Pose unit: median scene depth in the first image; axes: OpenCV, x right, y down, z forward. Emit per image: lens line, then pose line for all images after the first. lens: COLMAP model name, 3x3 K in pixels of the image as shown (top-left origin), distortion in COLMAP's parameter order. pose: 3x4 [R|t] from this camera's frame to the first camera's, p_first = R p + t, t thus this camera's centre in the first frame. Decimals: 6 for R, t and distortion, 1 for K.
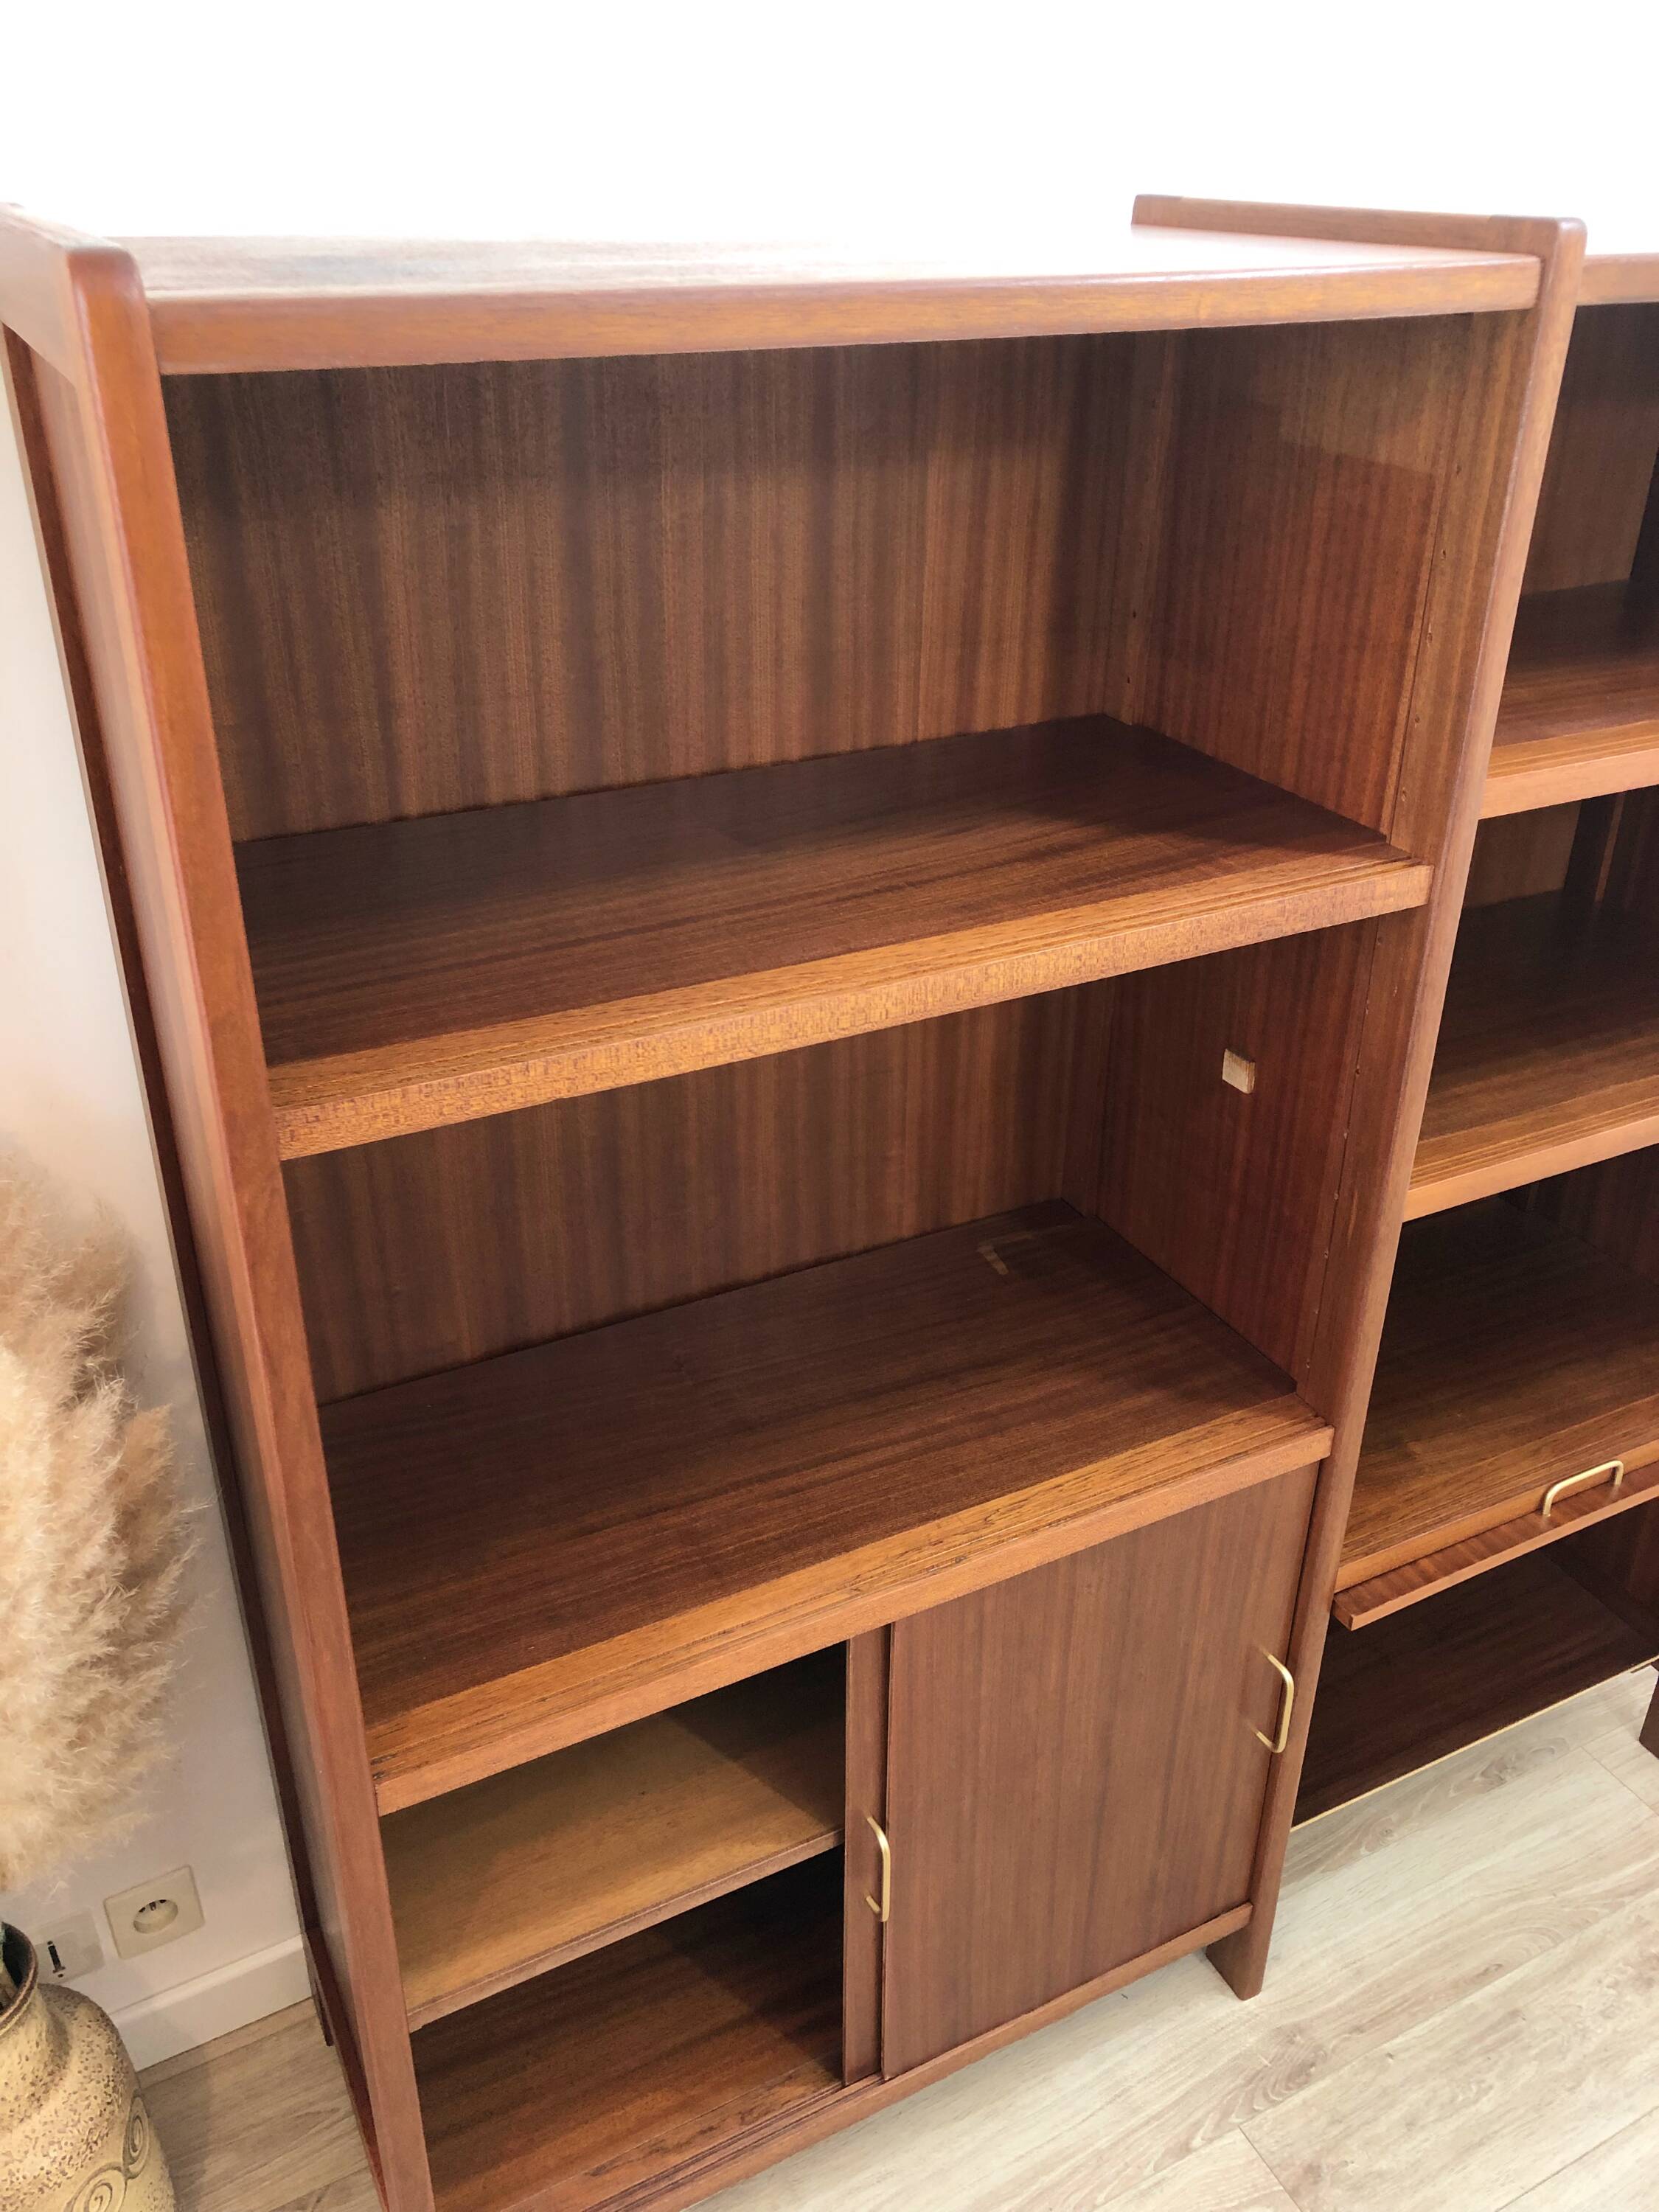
lens RADIAL K [[1780.1, 0, 816.3], [0, 1780.1, 1074.7], [0, 0, 1]] dist [0.013074, -0.010586]
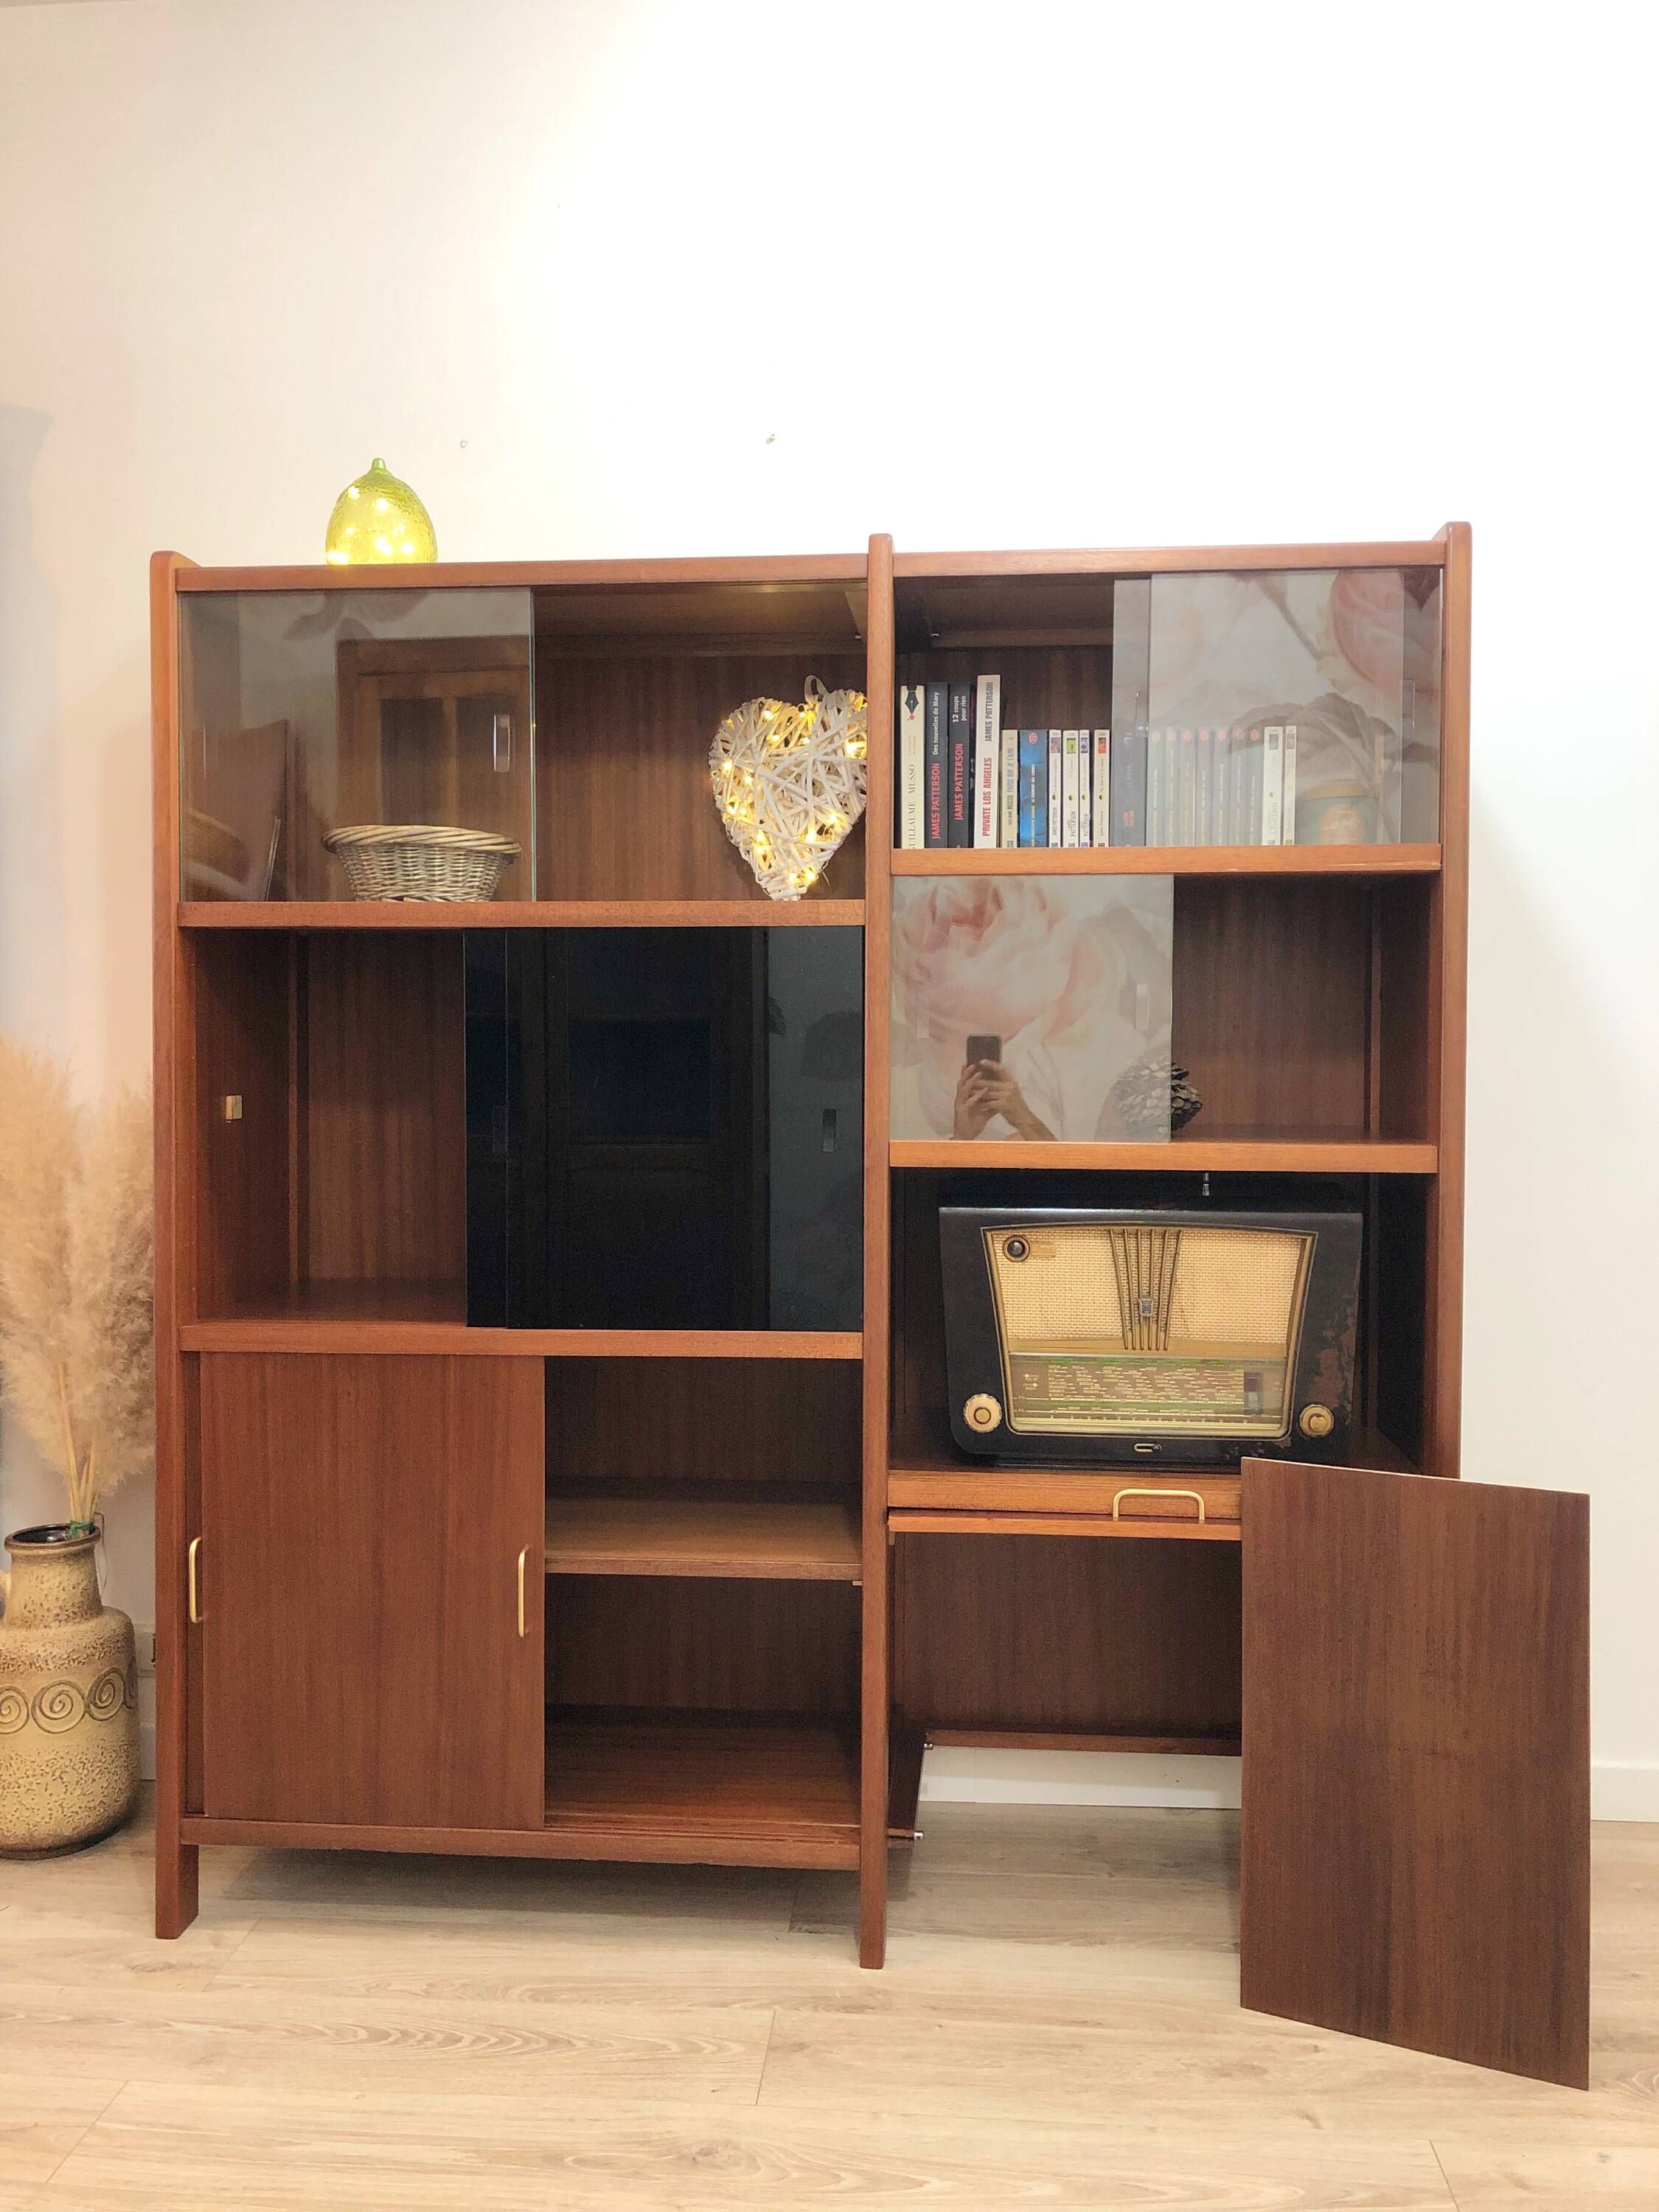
lens RADIAL K [[1791.2, 0, 832.5], [0, 1791.2, 1101.4], [0, 0, 1]] dist [0.029462, -0.010548]
pose [[0.847372, 0.014404, -0.530804, 0.957354], [-0.245156, 0.897328, -0.367015, 0.525424], [0.471019, 0.441129, 0.763902, -0.140164]]
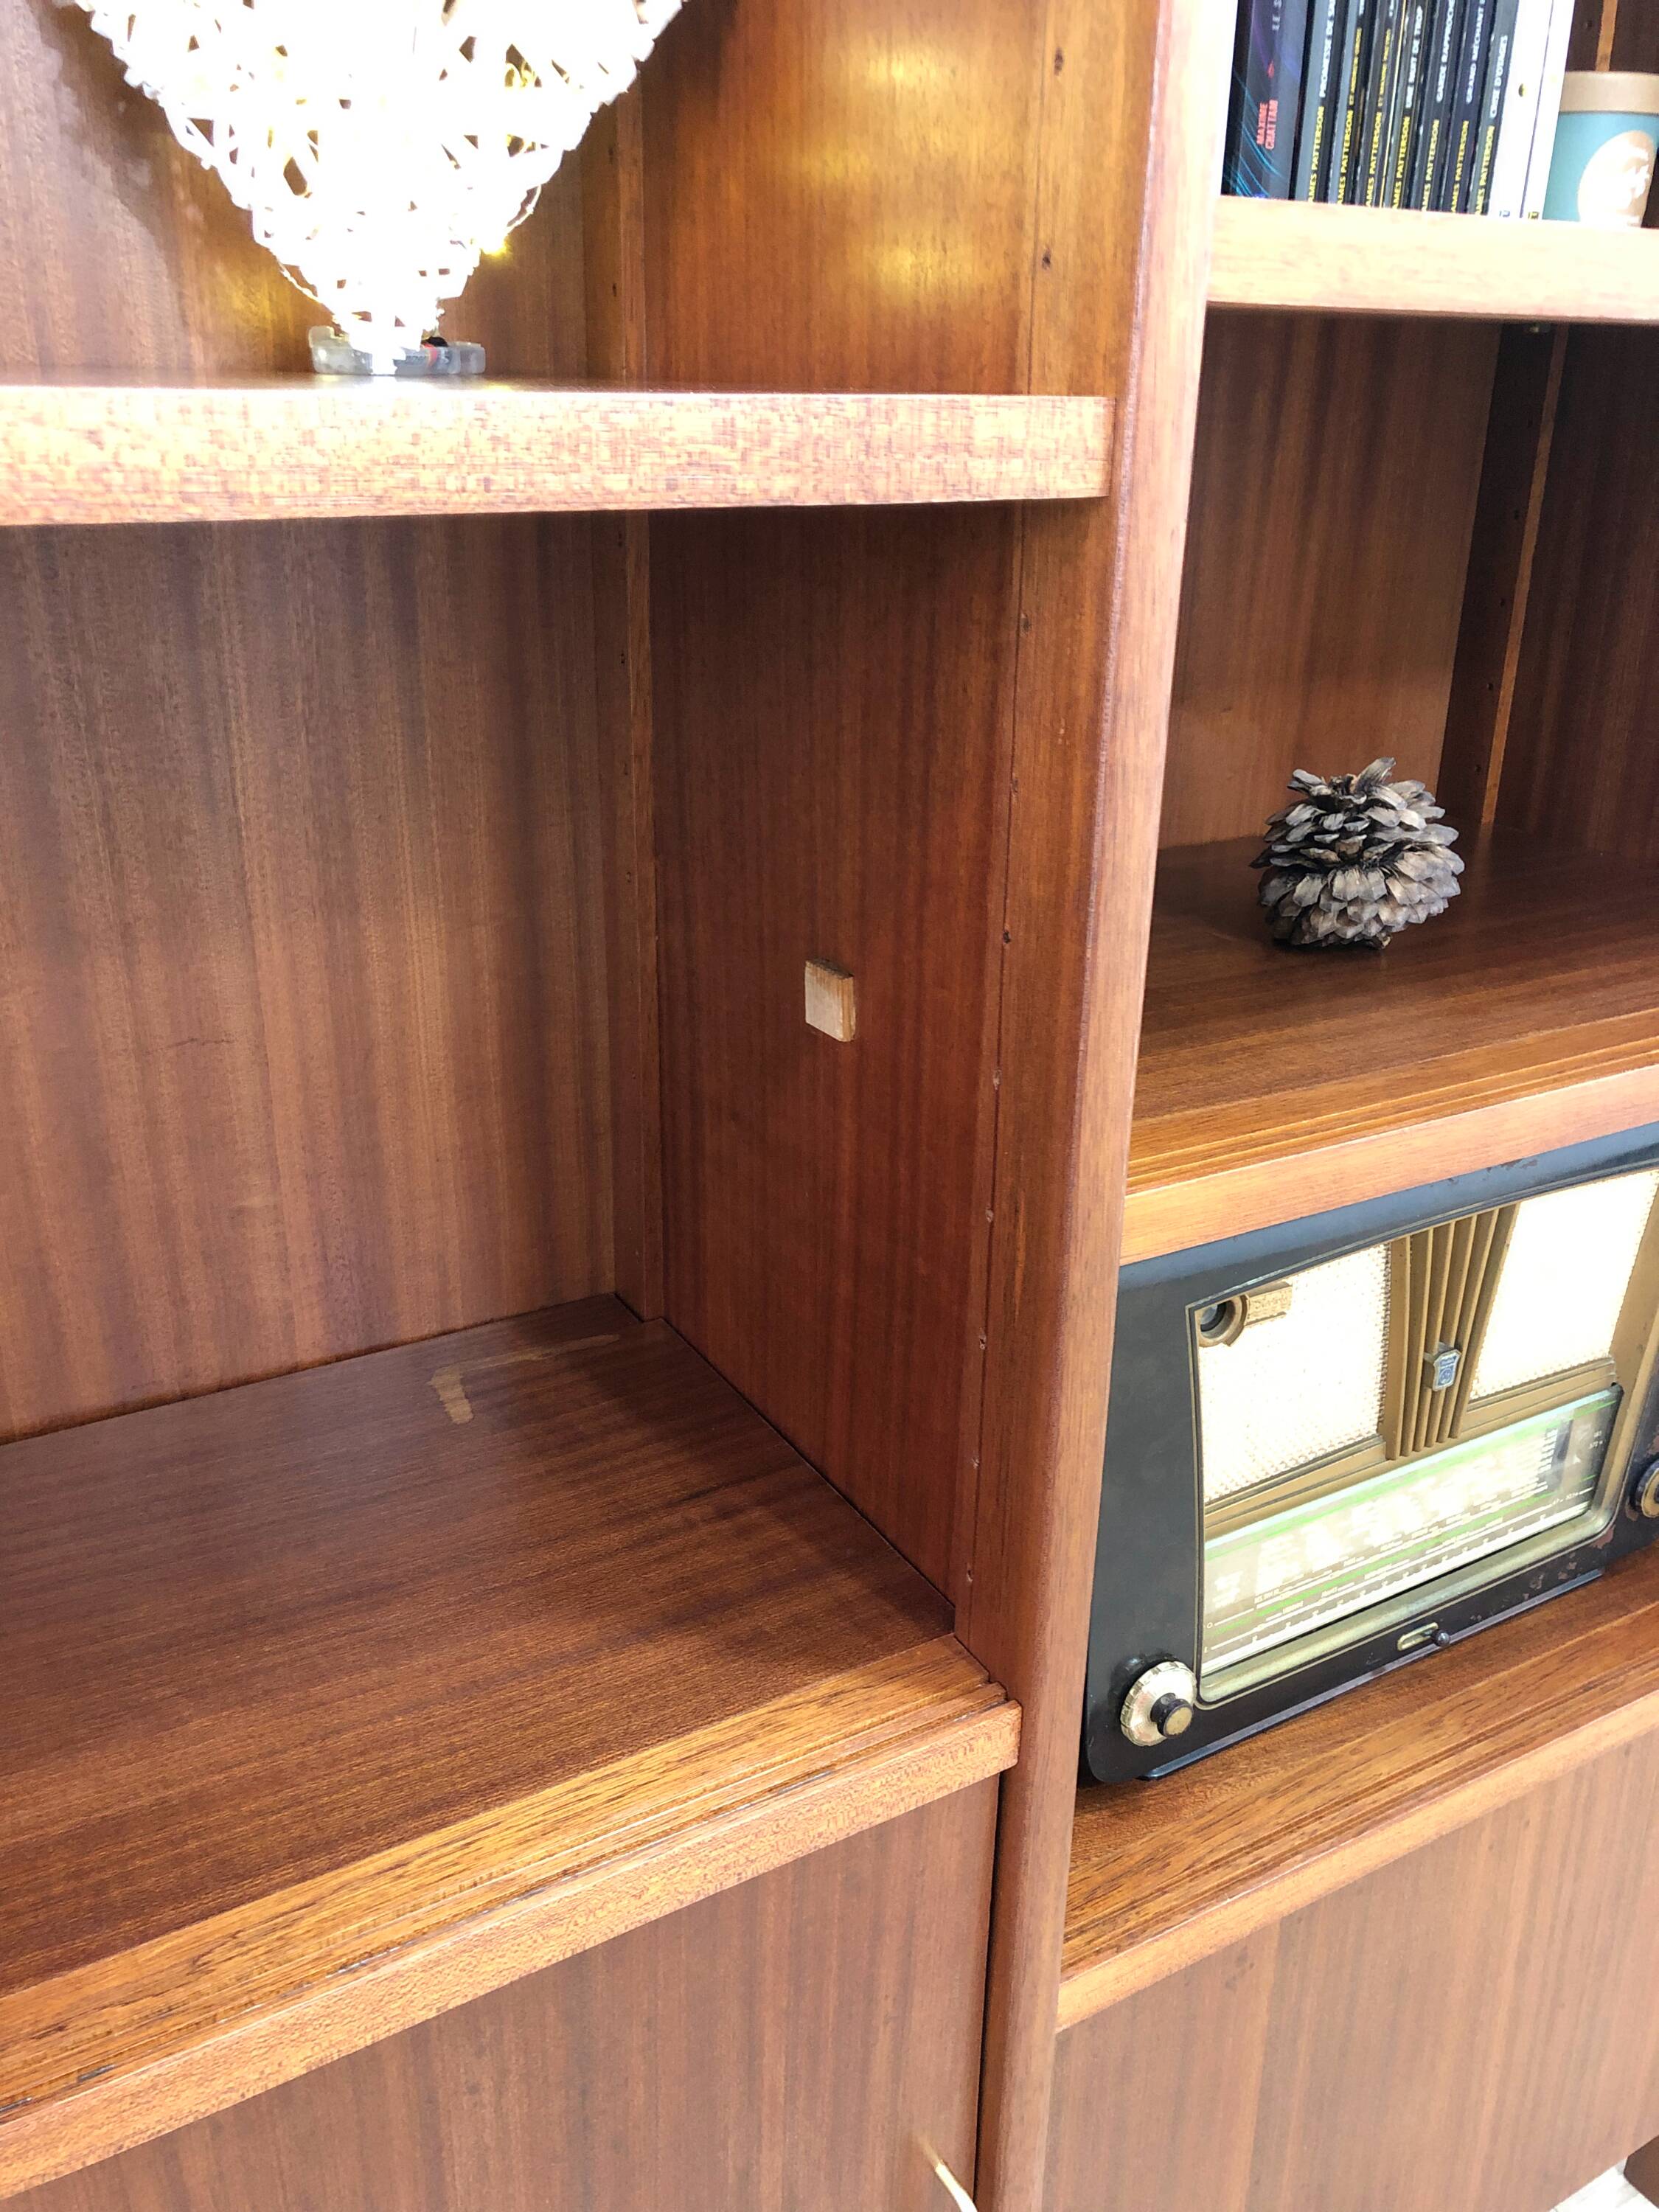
lens RADIAL K [[1806.6, 0, 834.8], [0, 1806.6, 1102.4], [0, 0, 1]] dist [0.006703, 0.000974]
pose [[0.997981, -0.011384, 0.062484, 0.200925], [0.017620, 0.994814, -0.100175, 0.078191], [-0.061020, 0.101074, 0.993006, 0.471000]]
